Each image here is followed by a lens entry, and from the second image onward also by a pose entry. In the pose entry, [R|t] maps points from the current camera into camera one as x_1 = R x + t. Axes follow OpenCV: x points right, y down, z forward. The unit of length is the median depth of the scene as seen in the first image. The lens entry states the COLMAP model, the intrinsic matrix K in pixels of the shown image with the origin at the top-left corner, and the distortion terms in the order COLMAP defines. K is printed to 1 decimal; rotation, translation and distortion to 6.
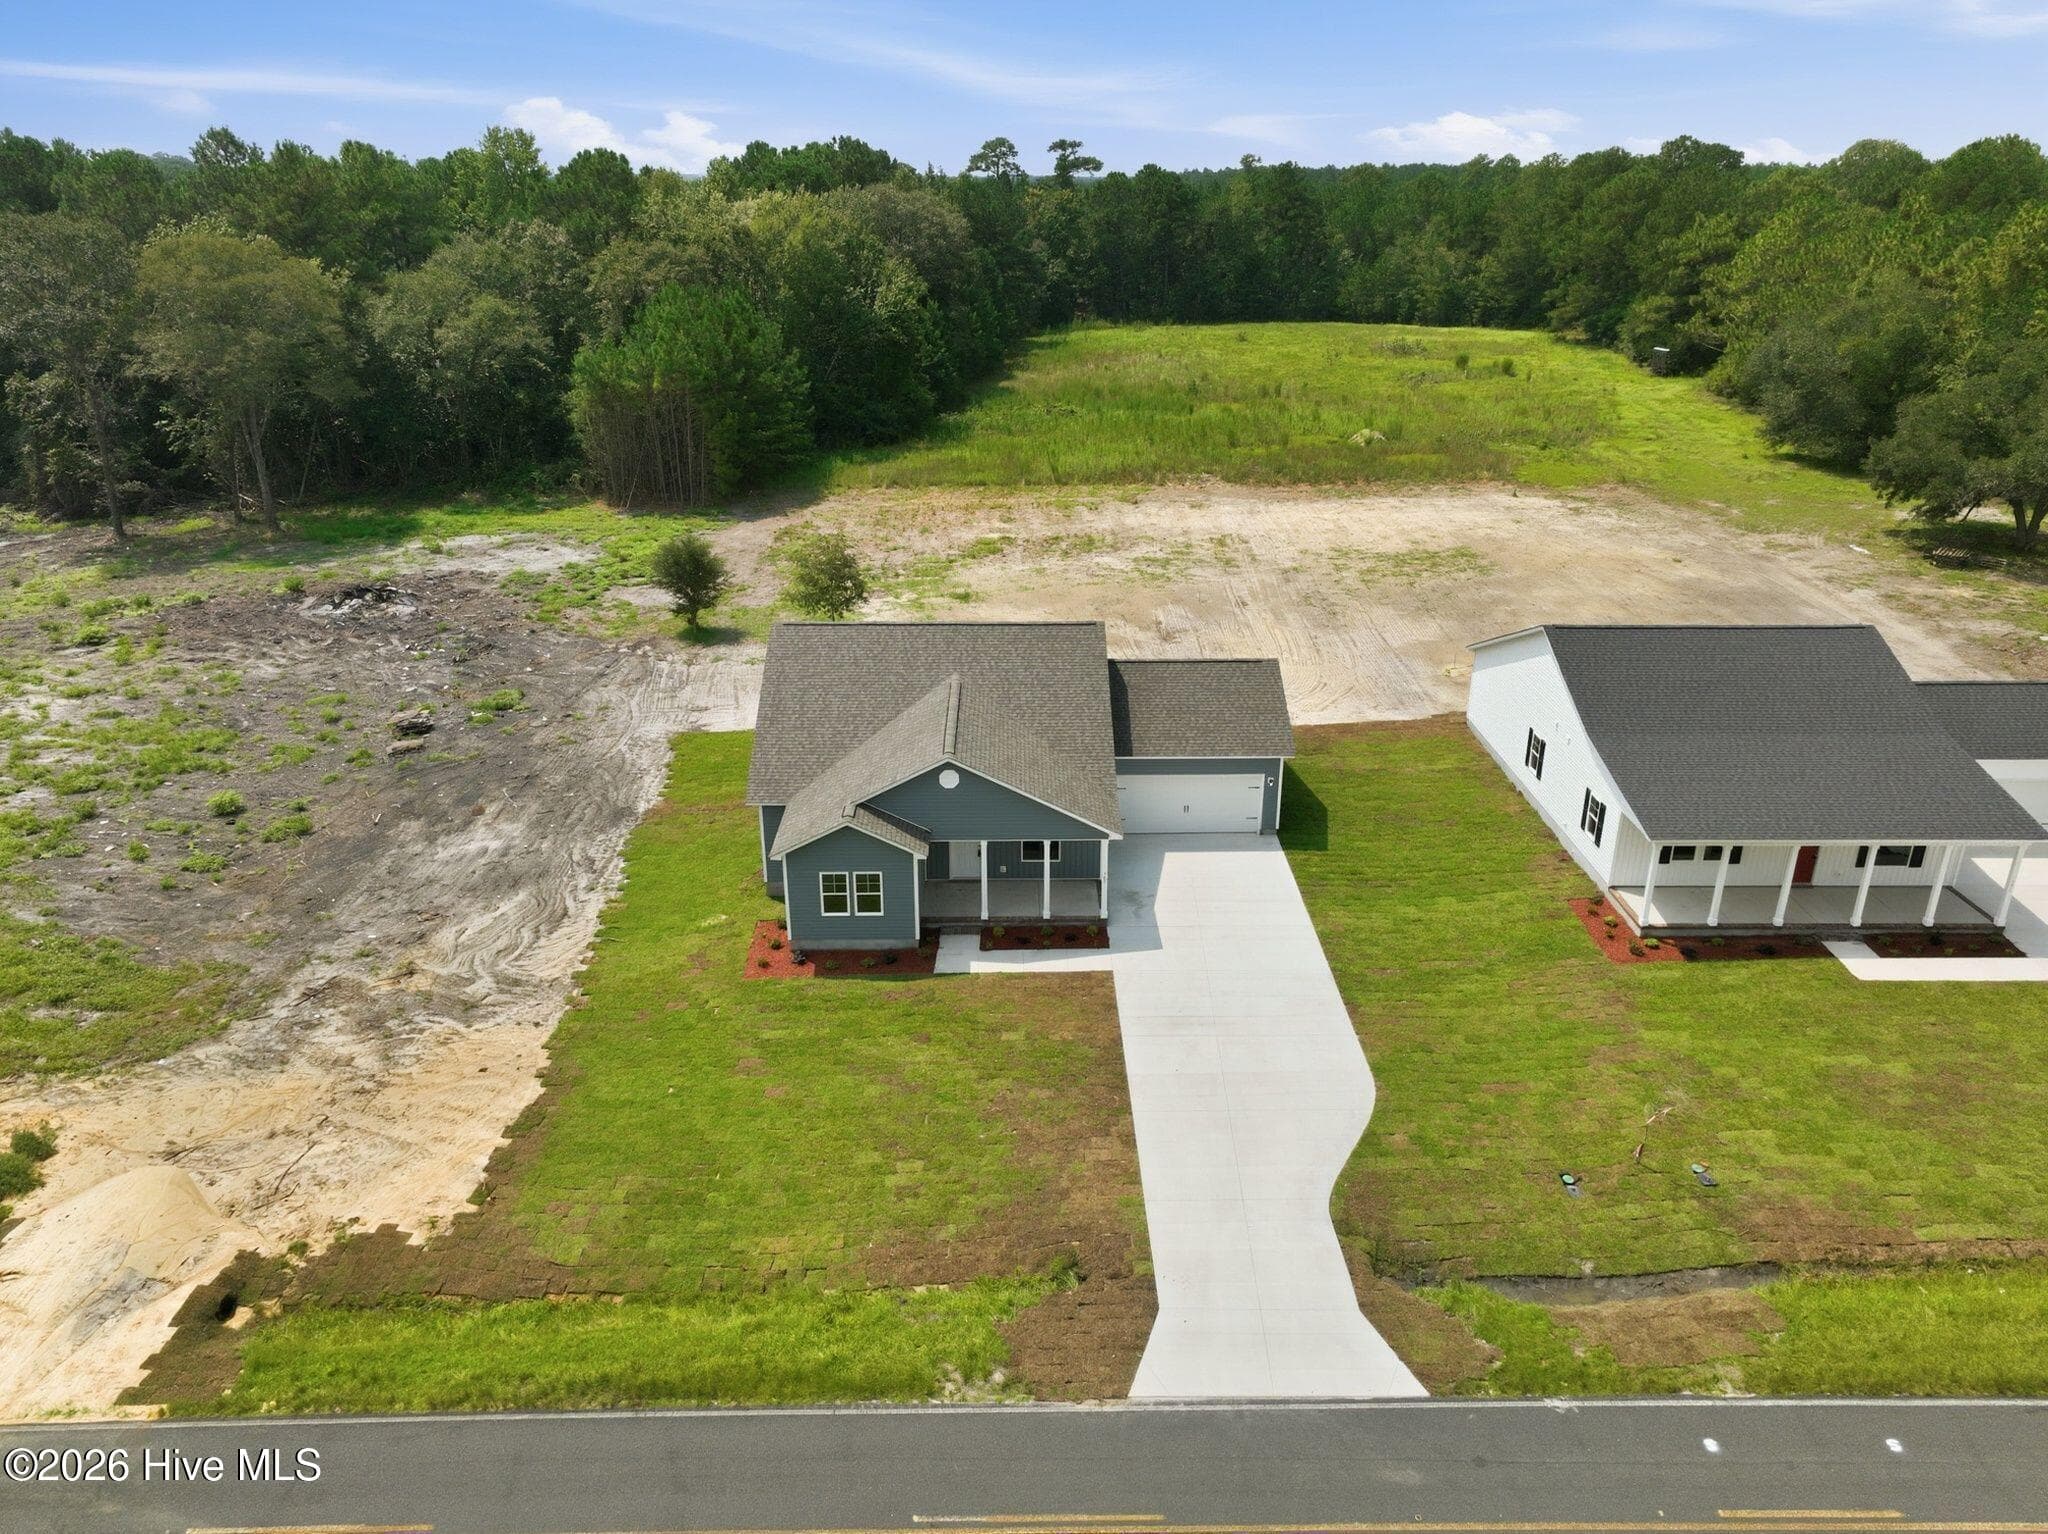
lens RADIAL K [[1435.0, 0, 1032.2], [0, 1435.0, 781.0], [0, 0, 1]] dist [0.001758, 0.019169]
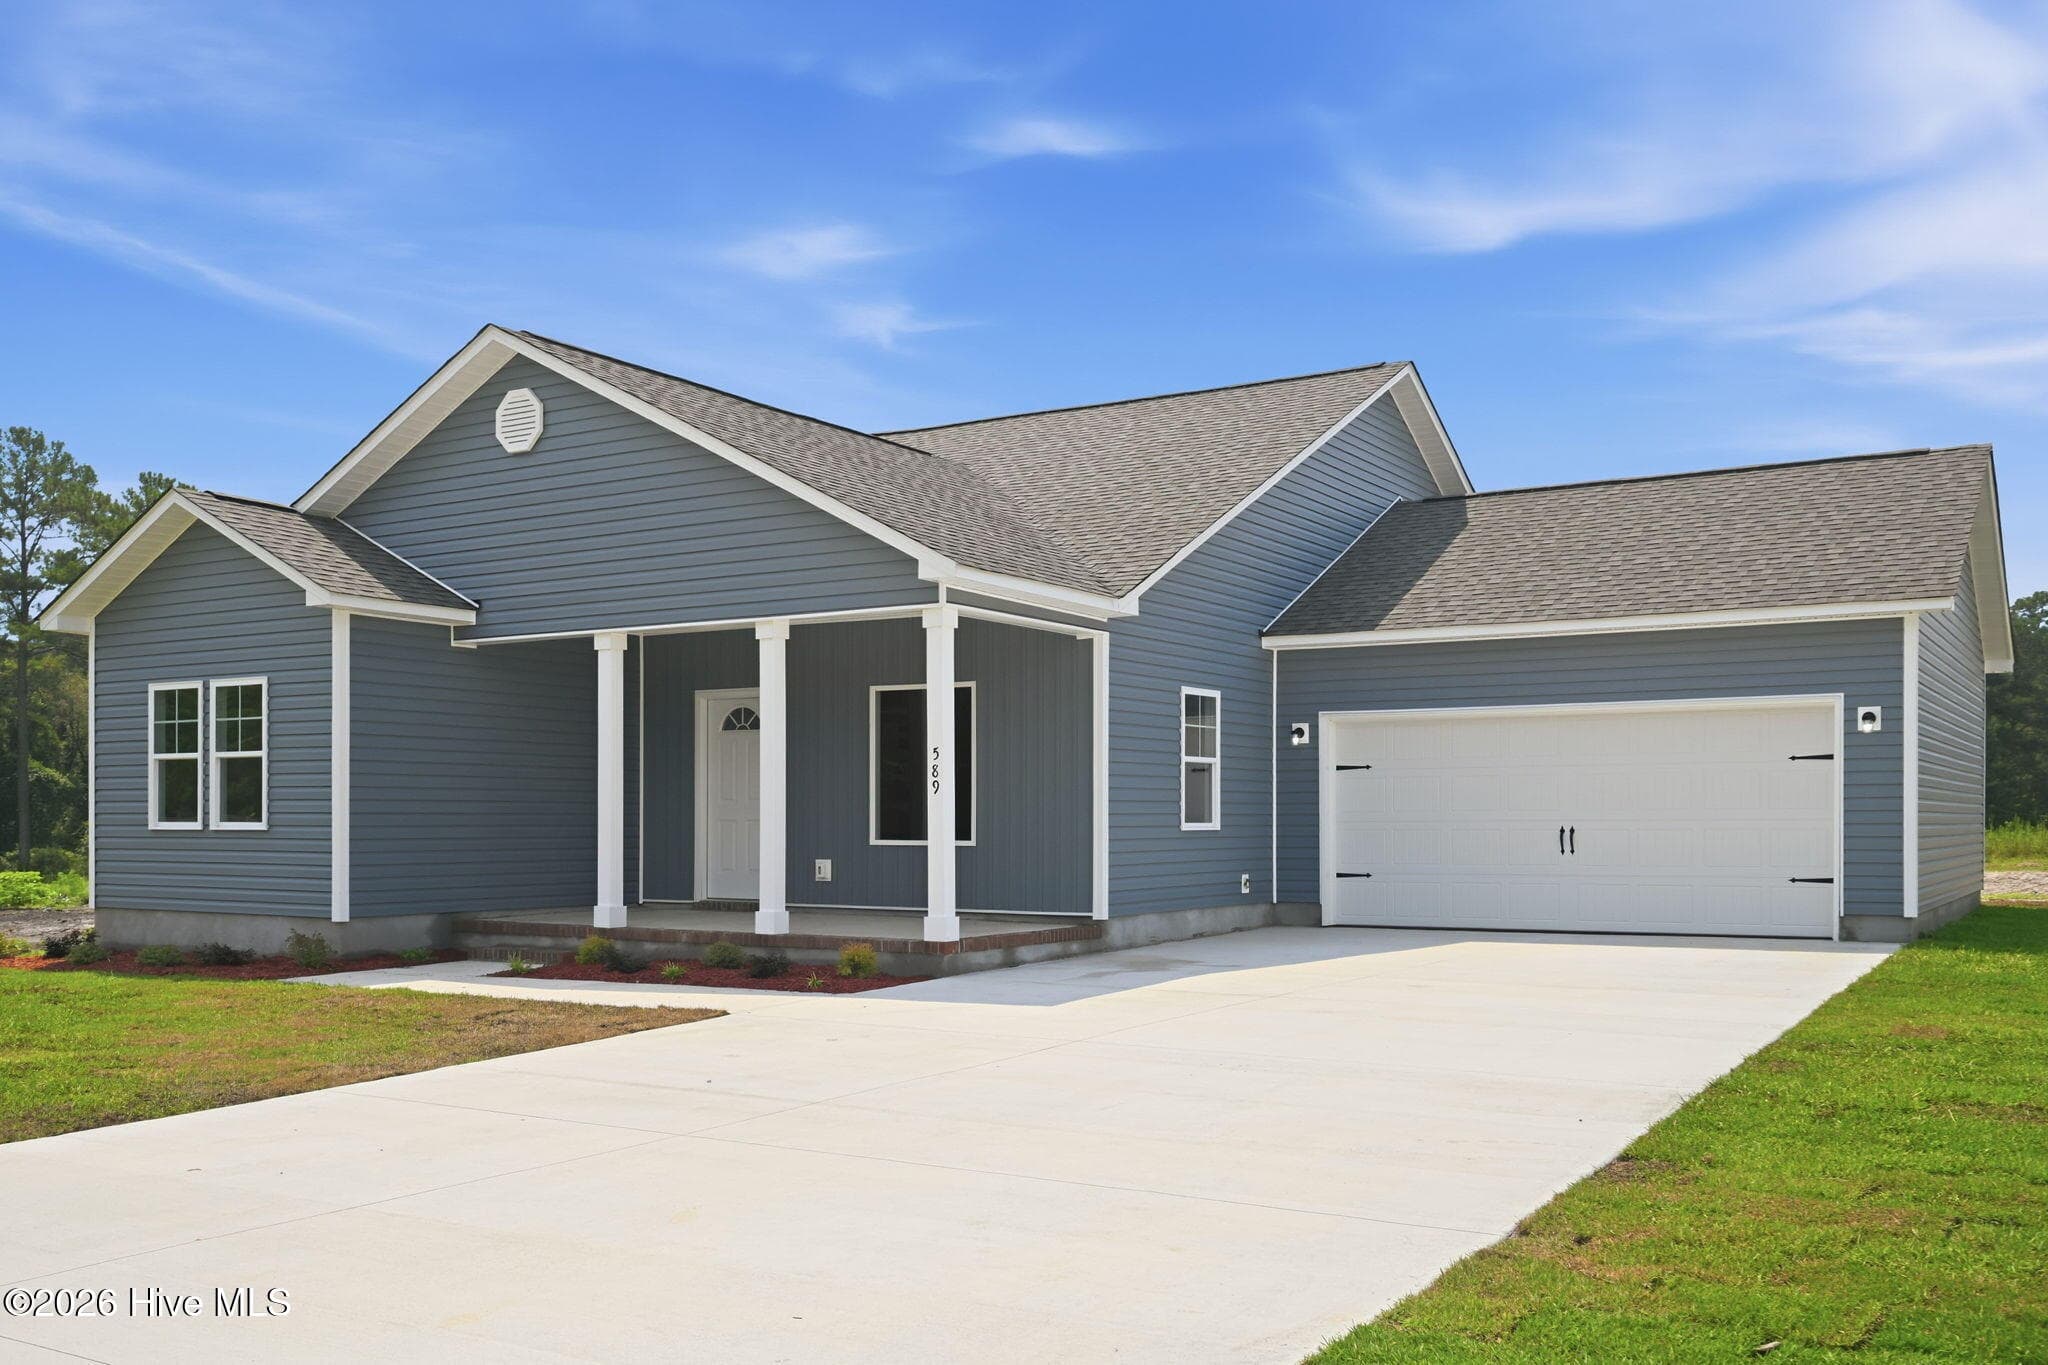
lens RADIAL K [[1781.1, 0, 1032.0], [0, 1781.1, 811.7], [0, 0, 1]] dist [-0.004570, -0.007186]
pose [[0.843326, -0.004802, -0.537380, 0.264731], [-0.207108, 0.919813, -0.333241, 0.198001], [0.495890, 0.392327, 0.774708, 0.833332]]
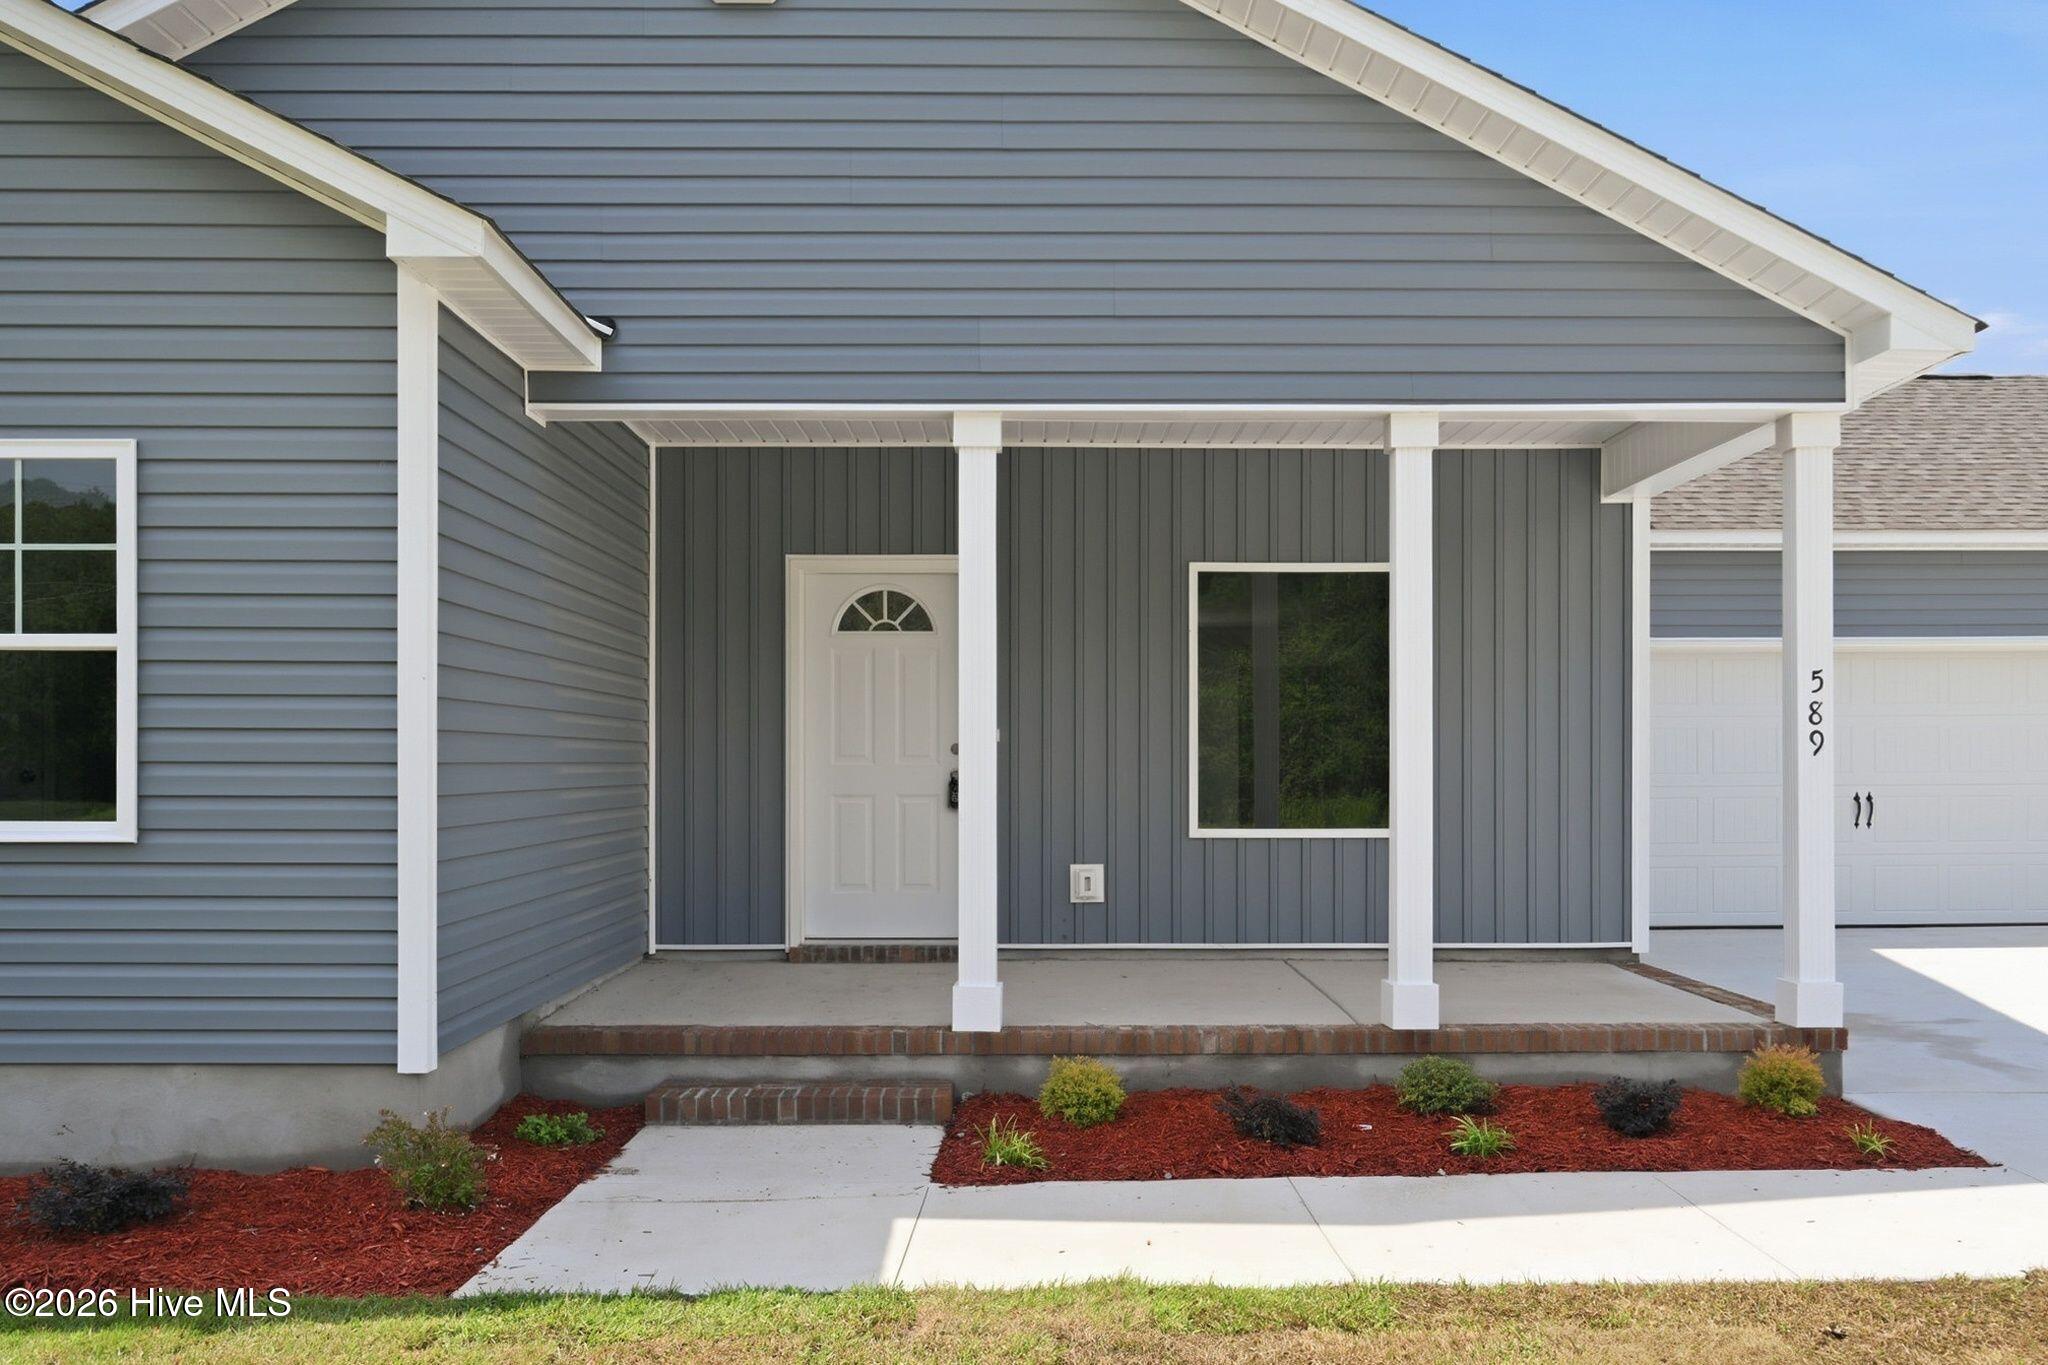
lens RADIAL K [[1781.1, 0, 1028.1], [0, 1781.1, 751.7], [0, 0, 1]] dist [-0.004570, -0.007186]
pose [[0.999948, -0.003912, -0.009397, -0.029406], [-0.000115, 0.918801, -0.394721, 0.155557], [0.010178, 0.394701, 0.918753, 0.920461]]
